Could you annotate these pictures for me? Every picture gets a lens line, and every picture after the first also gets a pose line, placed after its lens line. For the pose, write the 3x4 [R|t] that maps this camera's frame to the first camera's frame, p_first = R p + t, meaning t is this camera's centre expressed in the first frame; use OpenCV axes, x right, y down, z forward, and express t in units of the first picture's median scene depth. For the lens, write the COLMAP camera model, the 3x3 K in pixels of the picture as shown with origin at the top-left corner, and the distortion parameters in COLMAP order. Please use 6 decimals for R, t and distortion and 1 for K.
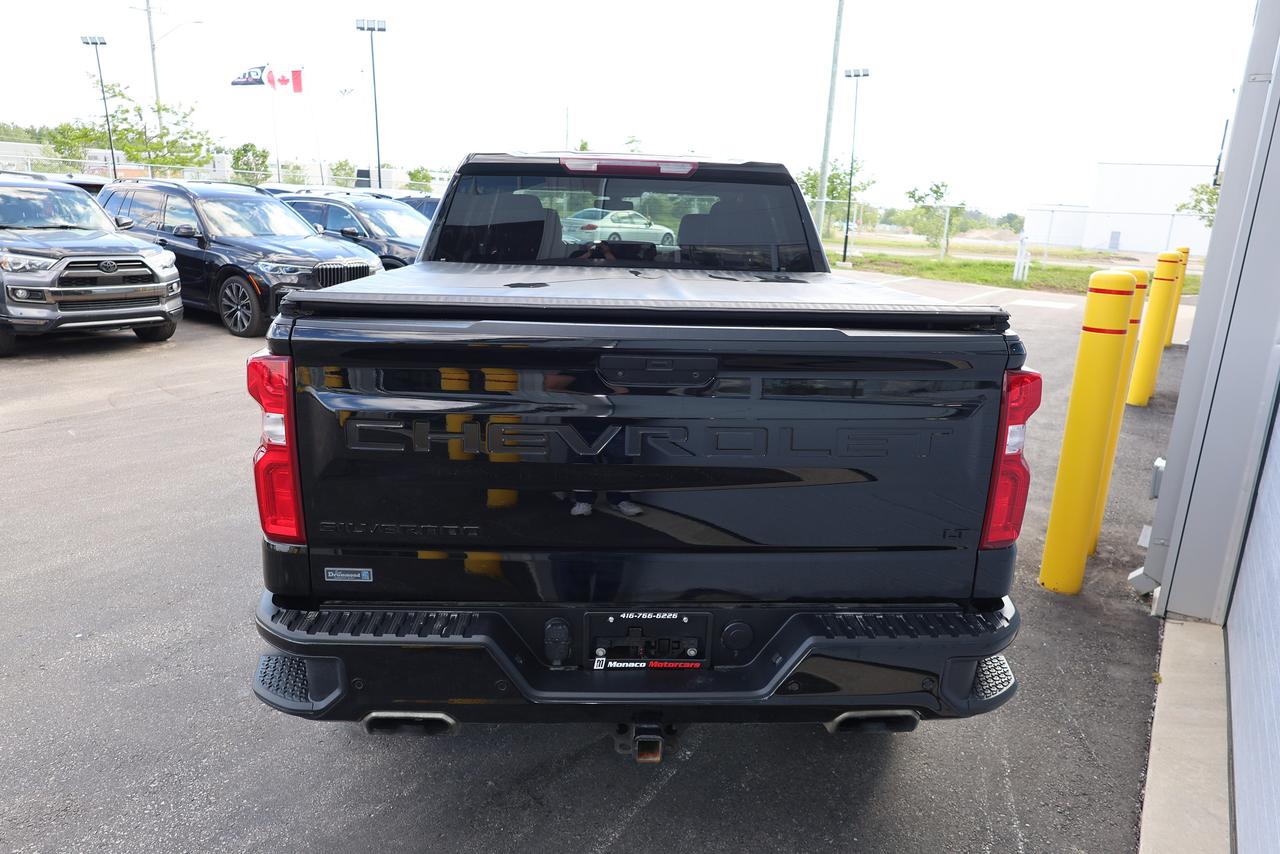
lens RADIAL K [[868.4, 0, 649.2], [0, 868.4, 430.8], [0, 0, 1]] dist [-0.010399, -0.002285]
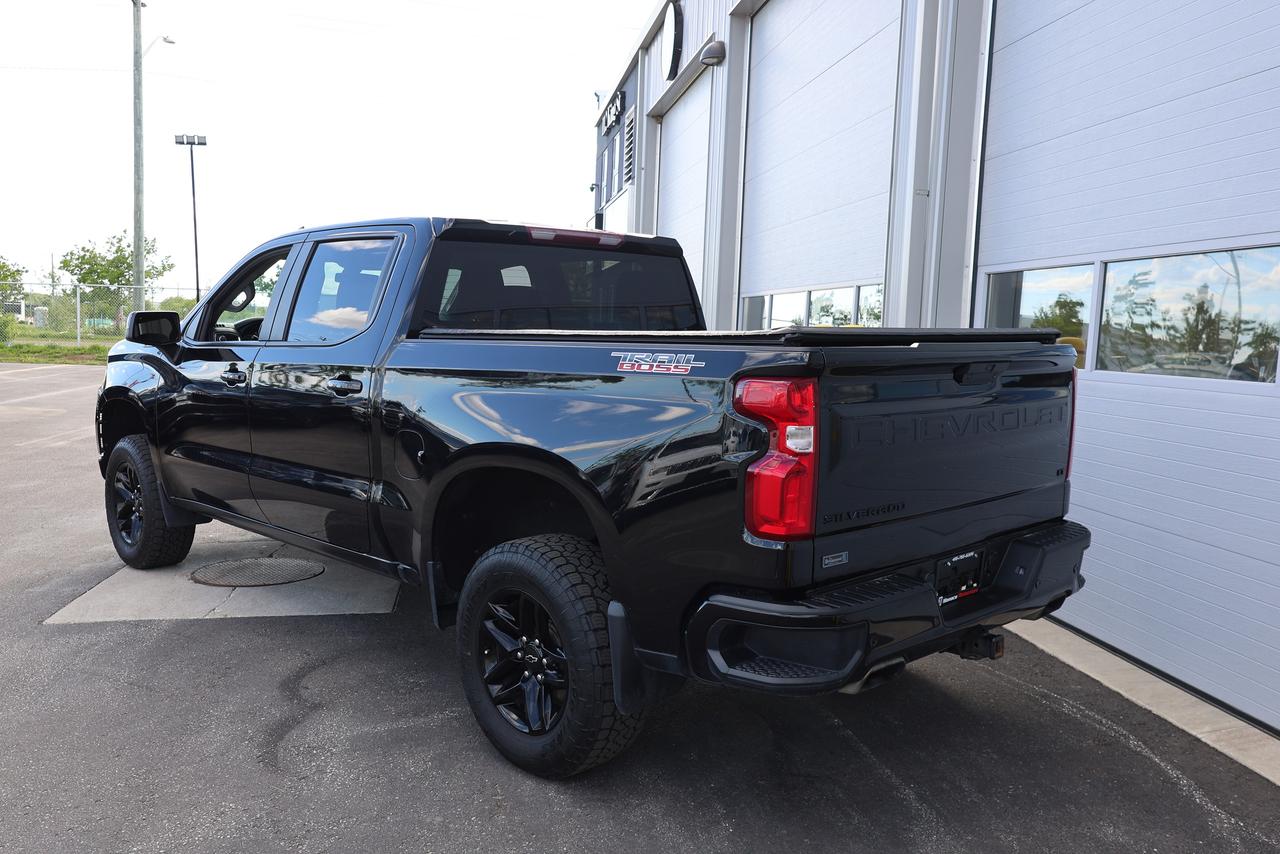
lens RADIAL K [[1031.4, 0, 633.6], [0, 1031.4, 427.9], [0, 0, 1]] dist [-0.018971, -0.005671]
pose [[0.752210, -0.083702, 0.653585, -0.956040], [0.166068, 0.983962, -0.065115, 0.021840], [-0.637653, 0.157519, 0.754047, 0.050543]]
